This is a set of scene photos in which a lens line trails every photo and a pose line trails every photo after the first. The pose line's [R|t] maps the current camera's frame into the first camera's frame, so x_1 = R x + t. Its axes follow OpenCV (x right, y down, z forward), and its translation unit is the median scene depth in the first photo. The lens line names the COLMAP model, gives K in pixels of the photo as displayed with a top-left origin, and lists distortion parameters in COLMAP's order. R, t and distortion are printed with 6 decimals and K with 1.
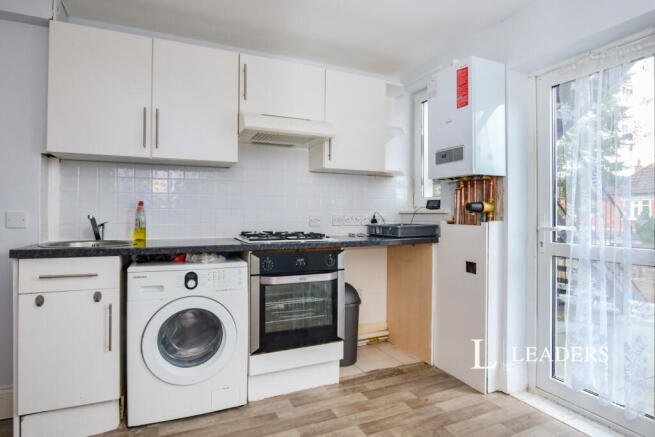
lens RADIAL K [[371.7, 0, 328.3], [0, 371.7, 209.1], [0, 0, 1]] dist [-0.002365, -0.000437]
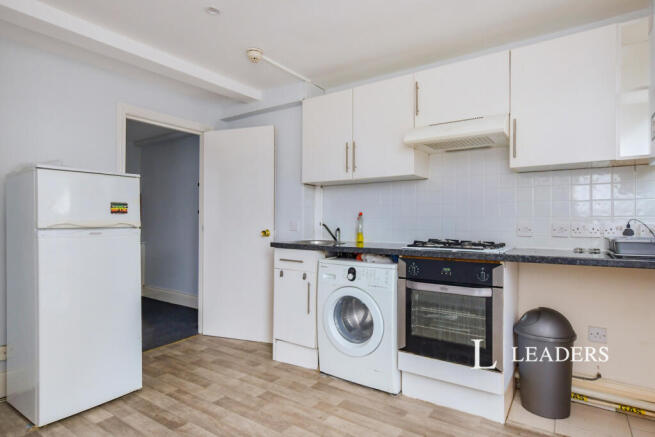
lens RADIAL K [[359.8, 0, 327.5], [0, 359.8, 218.5], [0, 0, 1]] dist [0.030328, 0.001373]
pose [[0.522284, -0.010941, -0.852701, 0.583112], [0.010548, 0.999924, -0.006369, 0.007863], [0.852706, -0.005667, 0.522360, 0.260117]]
